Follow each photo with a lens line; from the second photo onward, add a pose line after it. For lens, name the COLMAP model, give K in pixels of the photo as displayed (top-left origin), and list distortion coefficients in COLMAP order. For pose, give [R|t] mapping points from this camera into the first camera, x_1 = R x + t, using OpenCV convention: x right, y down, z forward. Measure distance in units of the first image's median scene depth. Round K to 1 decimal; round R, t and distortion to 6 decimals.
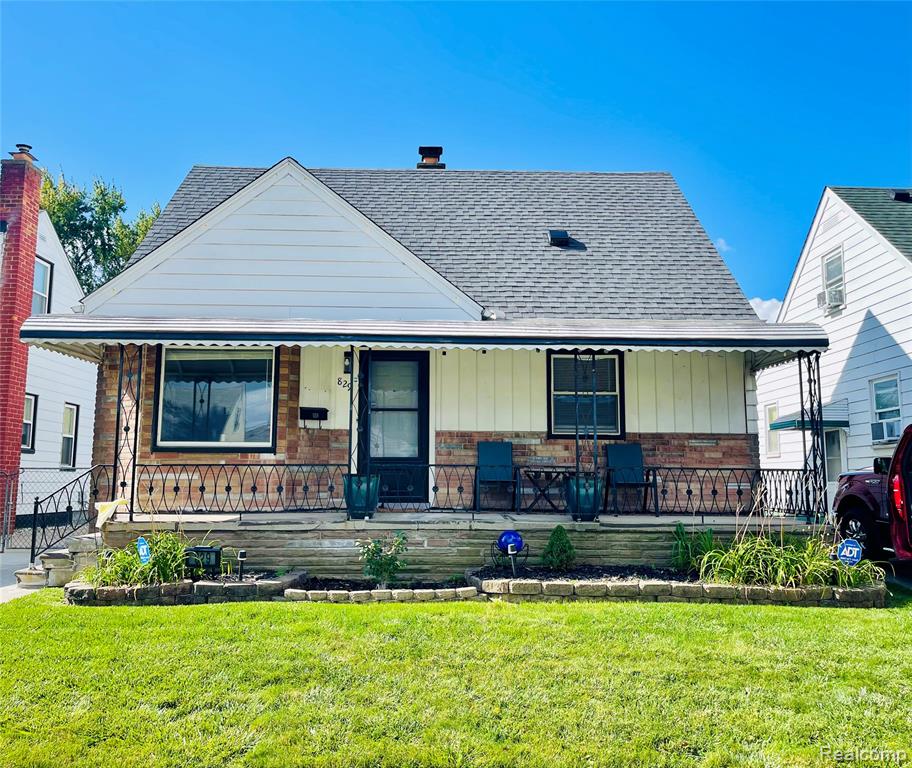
lens RADIAL K [[764.2, 0, 456.0], [0, 764.2, 384.0], [0, 0, 1]] dist [0.107053, -0.165138]
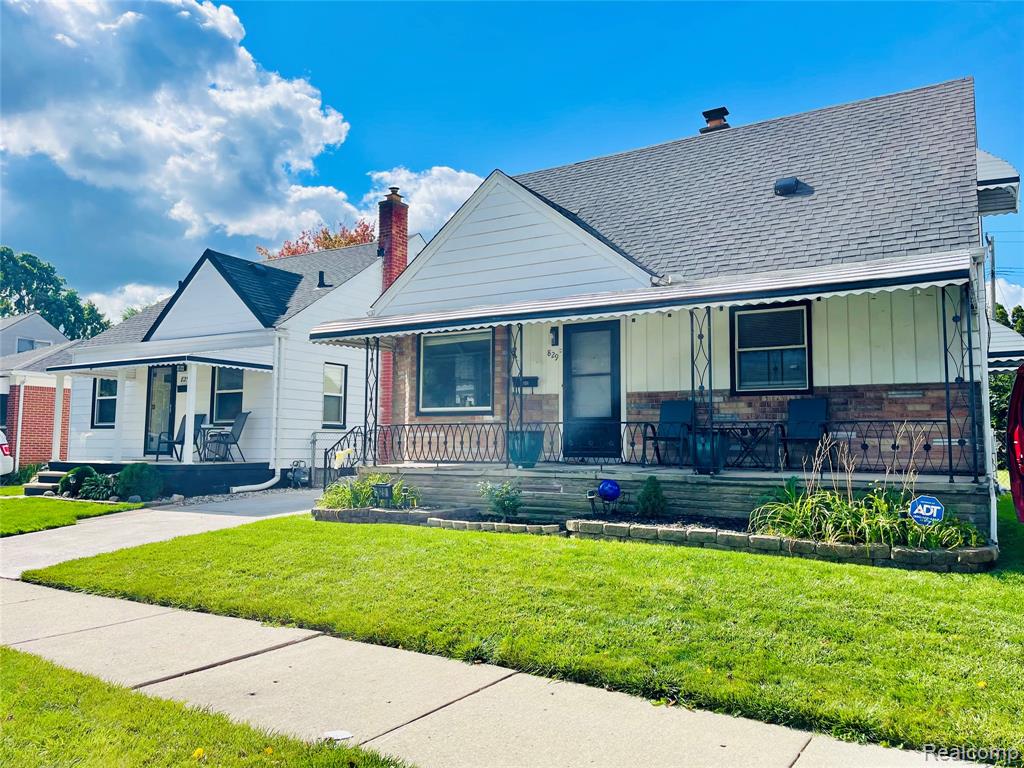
lens RADIAL K [[760.5, 0, 512.0], [0, 760.5, 384.0], [0, 0, 1]] dist [0.030003, -0.003338]
pose [[0.835294, -0.043042, -0.548116, 0.435493], [0.066664, 0.997504, 0.023260, 0.013257], [0.545747, -0.055968, 0.836079, 0.004798]]
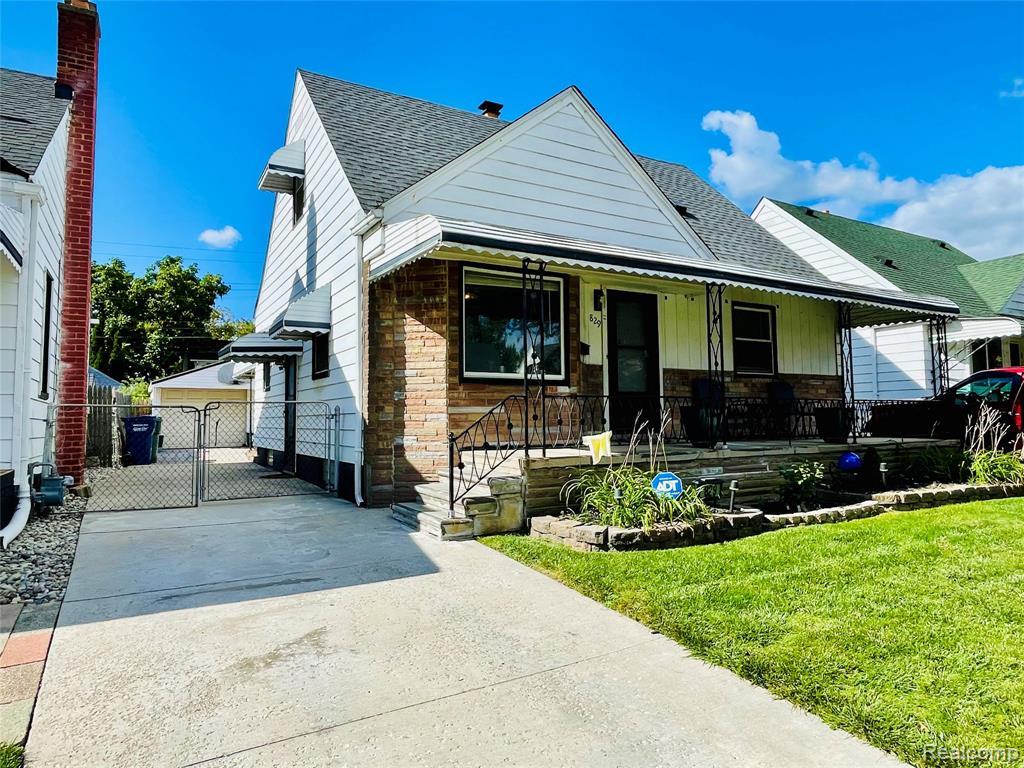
lens RADIAL K [[638.0, 0, 506.8], [0, 638.0, 376.8], [0, 0, 1]] dist [-0.001434, -0.001516]
pose [[0.885751, 0.017688, 0.463824, -0.656209], [-0.045528, 0.997766, 0.048893, 0.039127], [-0.461923, -0.064425, 0.884577, 0.296623]]
